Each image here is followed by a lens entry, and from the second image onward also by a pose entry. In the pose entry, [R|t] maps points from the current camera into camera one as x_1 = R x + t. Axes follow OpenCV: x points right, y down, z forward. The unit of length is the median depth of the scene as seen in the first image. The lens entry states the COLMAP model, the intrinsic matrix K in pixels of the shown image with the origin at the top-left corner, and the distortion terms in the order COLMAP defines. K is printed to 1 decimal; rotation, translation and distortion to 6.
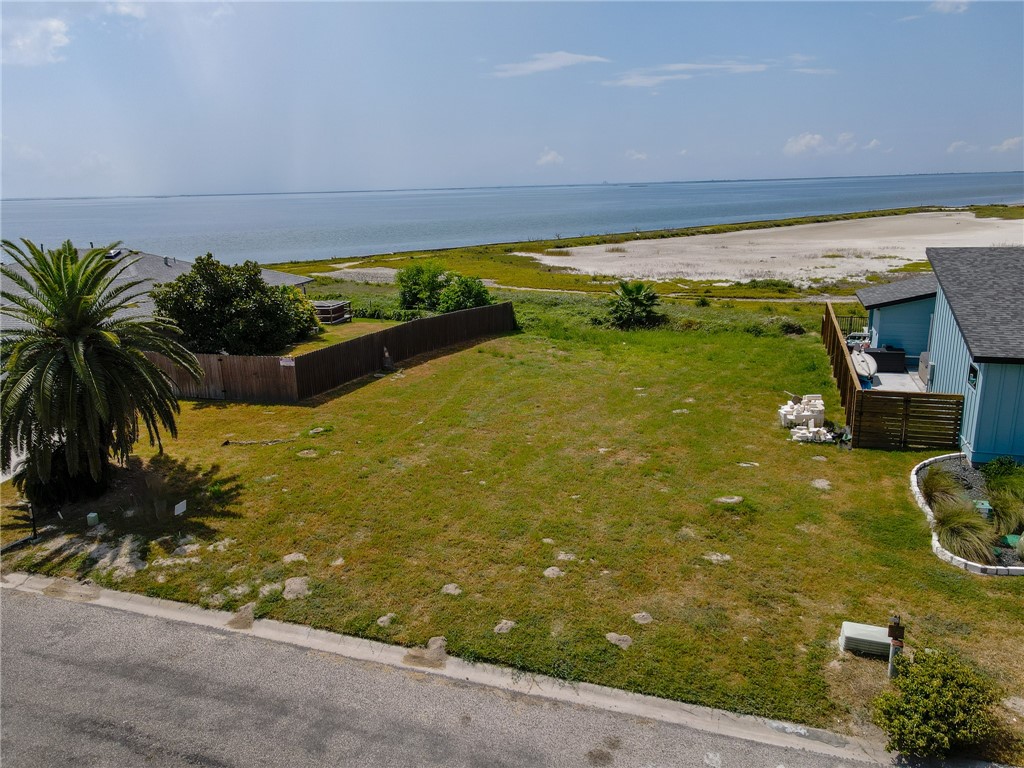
lens RADIAL K [[755.9, 0, 512.0], [0, 755.9, 384.0], [0, 0, 1]] dist [-0.002954, 0.051578]
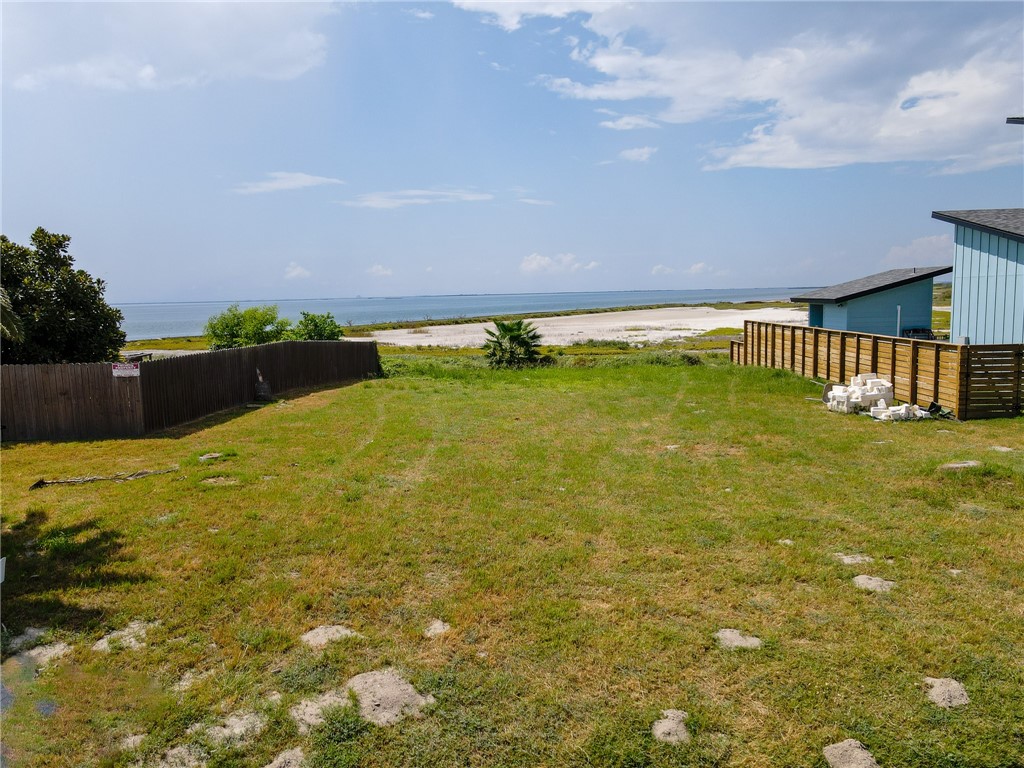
lens RADIAL K [[751.3, 0, 515.6], [0, 751.3, 385.7], [0, 0, 1]] dist [0.016552, -0.000190]
pose [[0.947816, -0.035456, 0.316841, -0.263591], [0.080661, 0.988133, -0.130719, 0.125951], [-0.308447, 0.149454, 0.939428, 0.440574]]
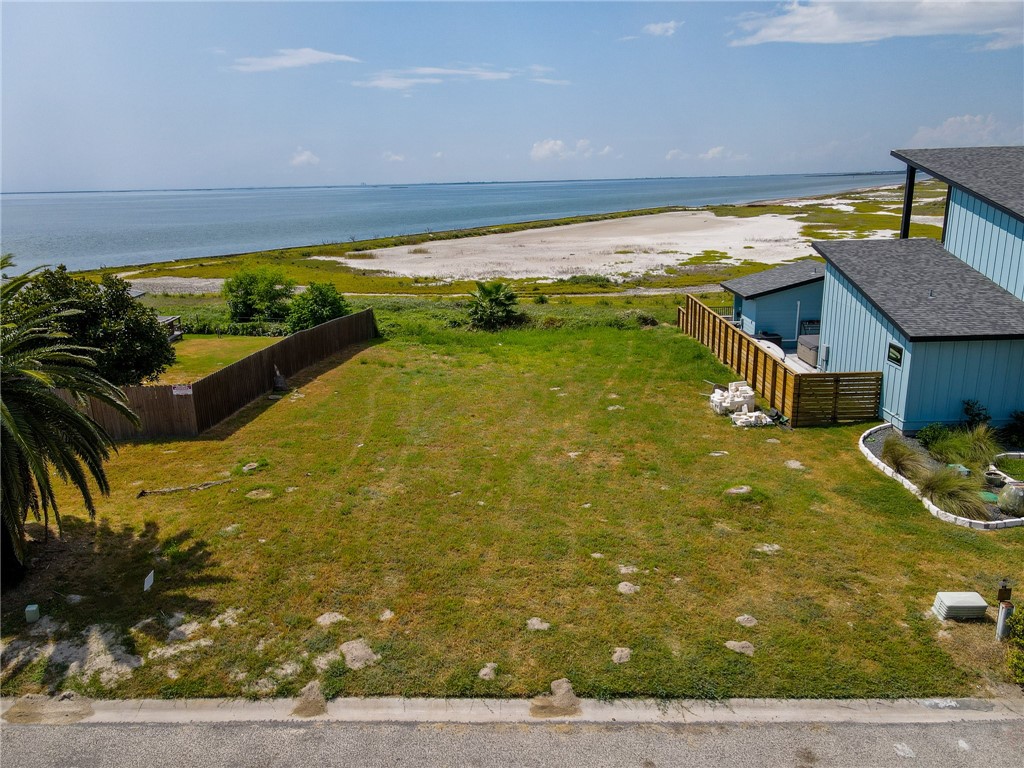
lens RADIAL K [[751.3, 0, 515.6], [0, 751.3, 385.7], [0, 0, 1]] dist [0.016552, -0.000190]
pose [[0.951301, -0.077896, 0.298259, -0.266801], [0.077469, 0.996906, 0.013272, -0.022764], [-0.298370, 0.010480, 0.954393, 0.102811]]
